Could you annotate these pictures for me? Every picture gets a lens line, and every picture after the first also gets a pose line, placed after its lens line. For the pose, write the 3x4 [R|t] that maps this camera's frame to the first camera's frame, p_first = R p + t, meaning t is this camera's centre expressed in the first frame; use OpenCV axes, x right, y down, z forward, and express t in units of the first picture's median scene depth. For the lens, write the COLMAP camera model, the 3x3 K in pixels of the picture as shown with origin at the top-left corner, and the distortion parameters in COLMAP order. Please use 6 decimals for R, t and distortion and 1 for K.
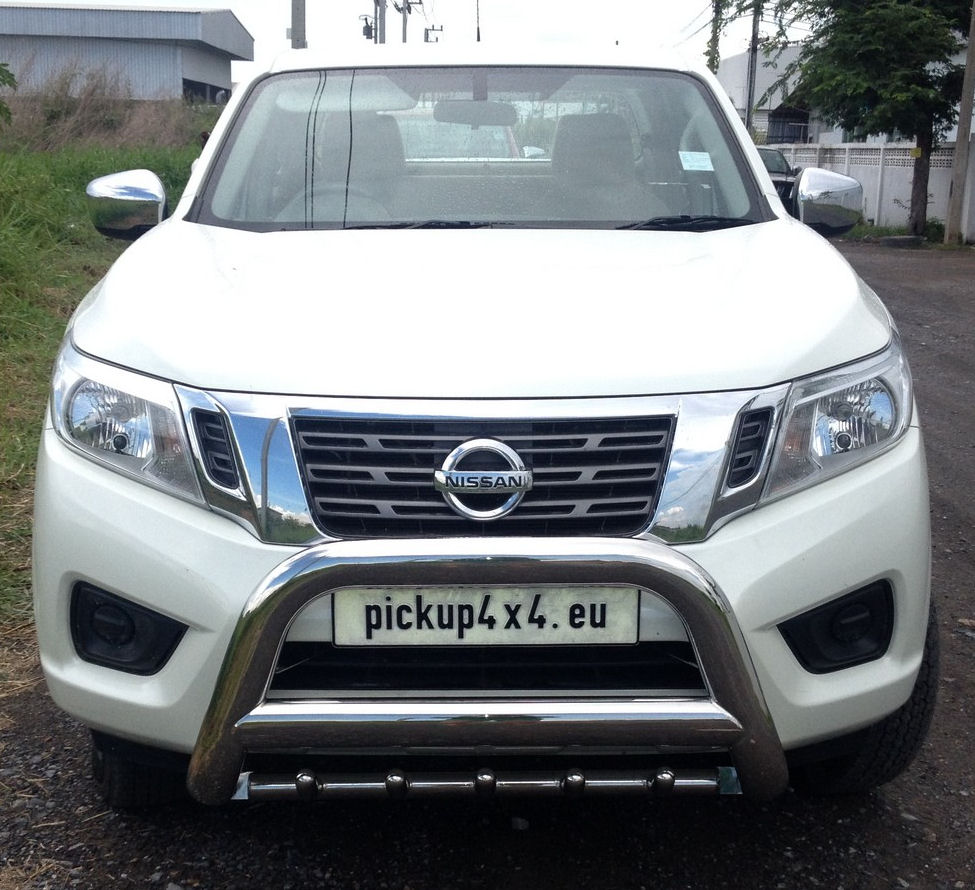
lens RADIAL K [[1529.1, 0, 463.5], [0, 1529.1, 522.6], [0, 0, 1]] dist [0.094458, -0.177959]
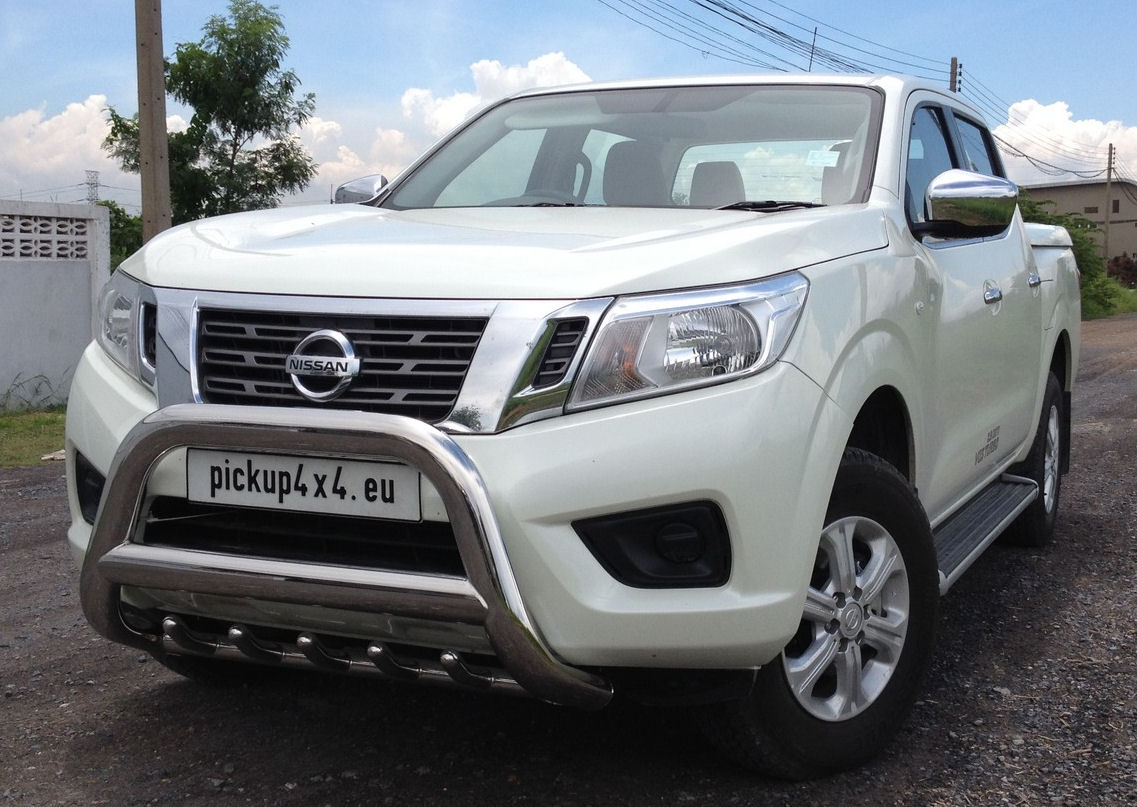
lens RADIAL K [[1518.5, 0, 581.6], [0, 1518.5, 403.2], [0, 0, 1]] dist [0.128536, -0.035132]
pose [[0.915759, 0.056451, -0.397742, 0.628602], [-0.121919, 0.982435, -0.141271, 0.133044], [0.382781, 0.177862, 0.906556, 0.062886]]
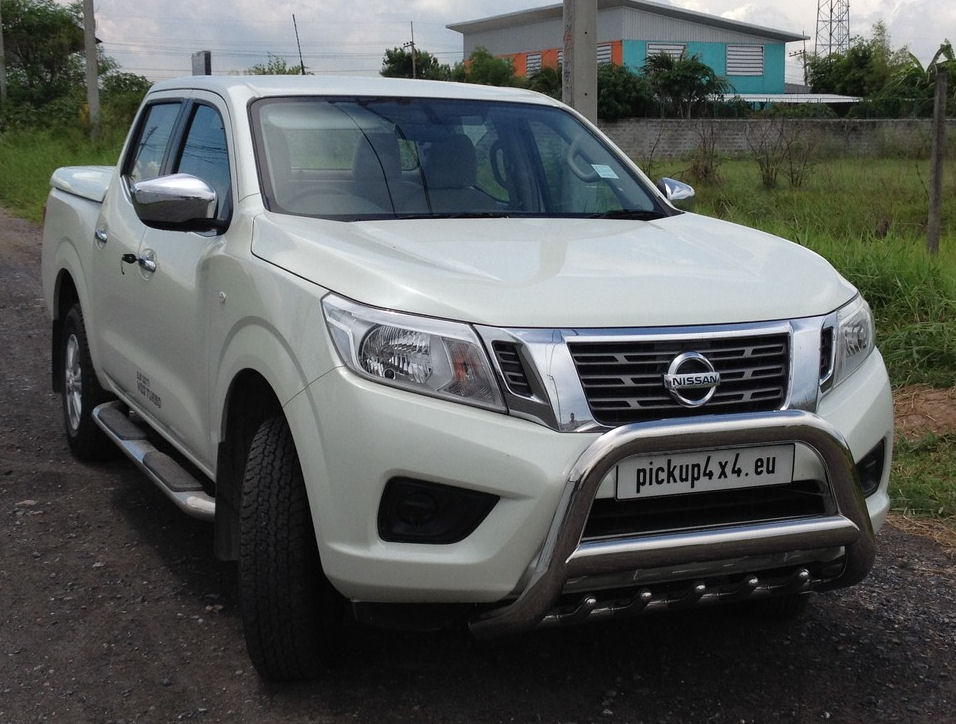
lens RADIAL K [[1547.0, 0, 480.3], [0, 1547.0, 321.1], [0, 0, 1]] dist [0.083151, -0.013257]
pose [[0.907398, -0.031094, 0.419120, -0.794767], [0.086489, 0.989729, -0.113822, 0.068331], [-0.411276, 0.139531, 0.900768, -0.274779]]
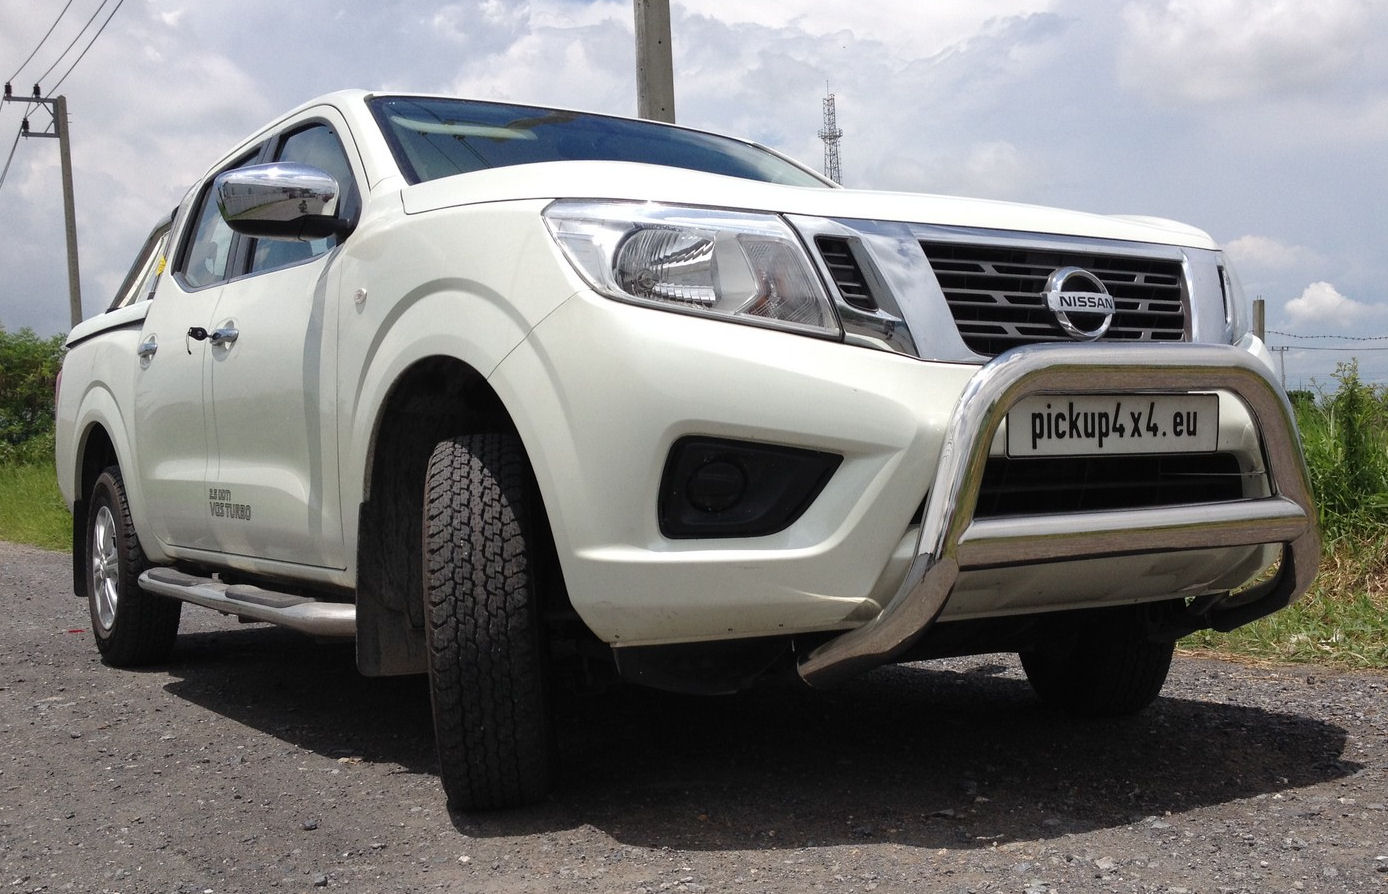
lens RADIAL K [[1560.1, 0, 757.3], [0, 1560.1, 496.5], [0, 0, 1]] dist [0.103908, -0.056027]
pose [[0.827129, -0.023917, 0.561503, -0.771361], [0.161756, 0.966949, -0.197090, 0.273544], [-0.538231, 0.253846, 0.803660, 0.285963]]
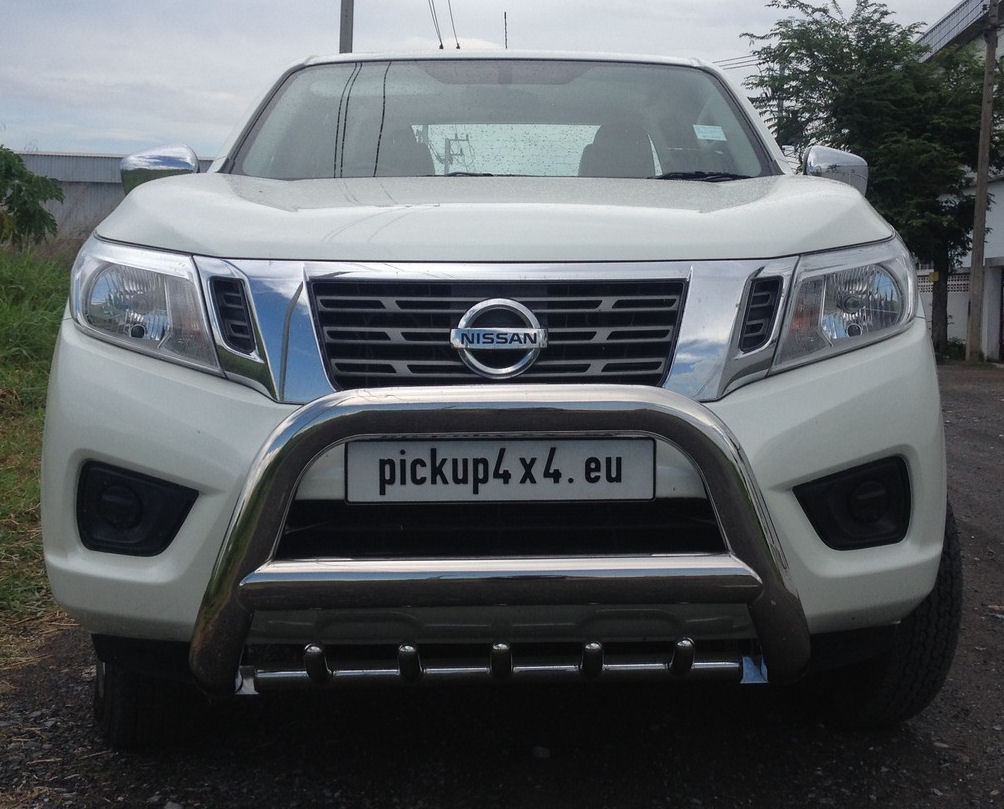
lens RADIAL K [[1530.0, 0, 562.8], [0, 1530.0, 357.1], [0, 0, 1]] dist [0.109462, -0.317435]
pose [[0.999247, 0.001675, 0.038776, 0.015753], [0.006117, 0.979784, -0.199963, 0.184889], [-0.038328, 0.200049, 0.979036, 0.011619]]
